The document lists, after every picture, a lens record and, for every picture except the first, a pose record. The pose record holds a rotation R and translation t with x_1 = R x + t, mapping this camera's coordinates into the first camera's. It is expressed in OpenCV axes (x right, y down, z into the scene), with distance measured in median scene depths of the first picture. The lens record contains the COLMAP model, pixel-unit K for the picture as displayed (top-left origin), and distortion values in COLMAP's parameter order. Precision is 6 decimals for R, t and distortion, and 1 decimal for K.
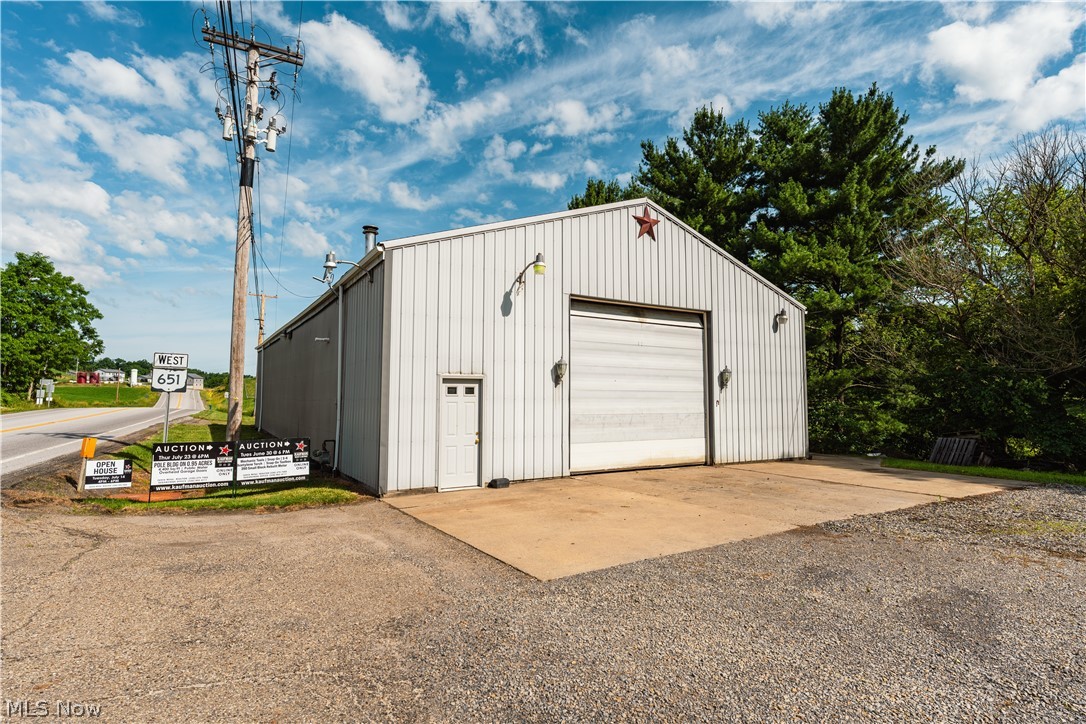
lens RADIAL K [[545.1, 0, 535.3], [0, 545.1, 358.9], [0, 0, 1]] dist [0.006060, 0.000049]
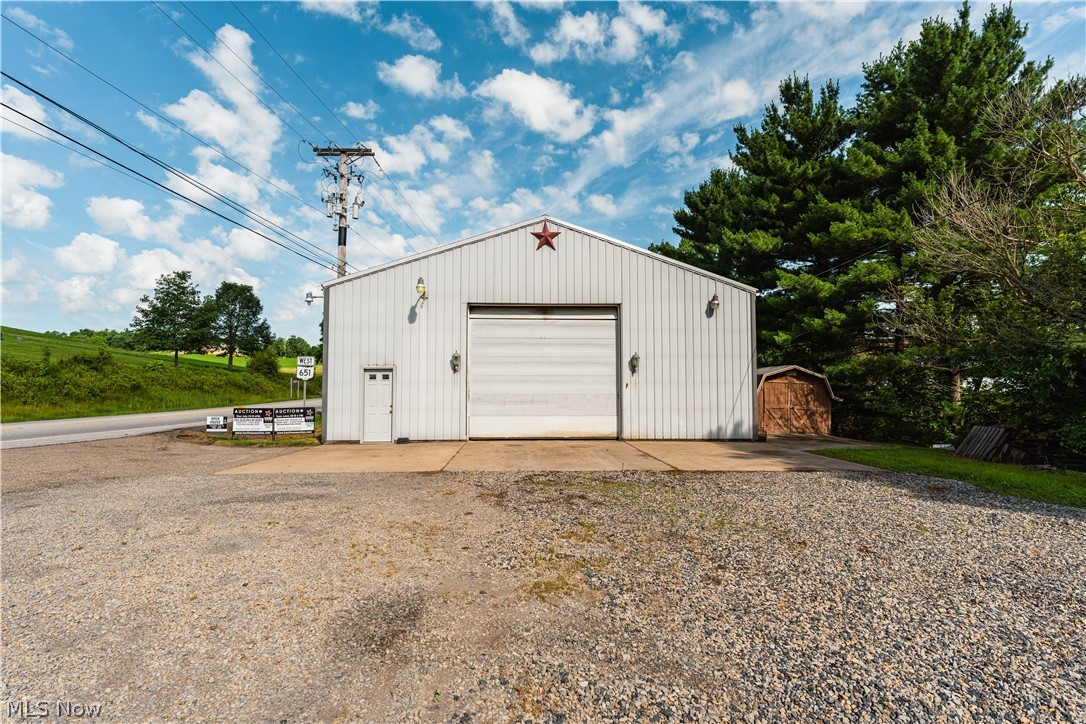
lens RADIAL K [[522.4, 0, 551.5], [0, 522.4, 363.6], [0, 0, 1]] dist [0.001149, 0.000368]
pose [[0.883790, -0.025890, -0.467167, 0.769824], [0.037816, 0.999154, 0.016167, 0.014036], [0.466353, -0.031955, 0.884021, -0.024528]]
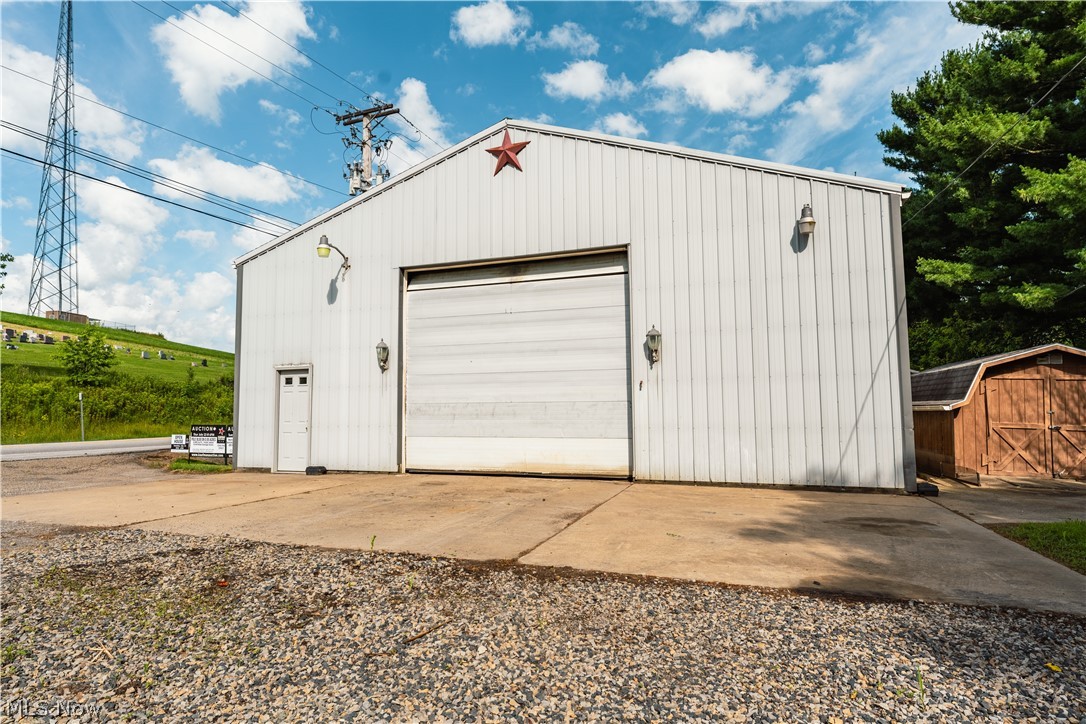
lens RADIAL K [[565.9, 0, 544.7], [0, 565.9, 363.2], [0, 0, 1]] dist [0.000922, 0.000379]
pose [[0.651666, -0.072308, -0.755051, 0.837058], [0.066327, 0.997065, -0.038239, 0.081152], [0.755600, -0.025161, 0.654549, 0.530506]]
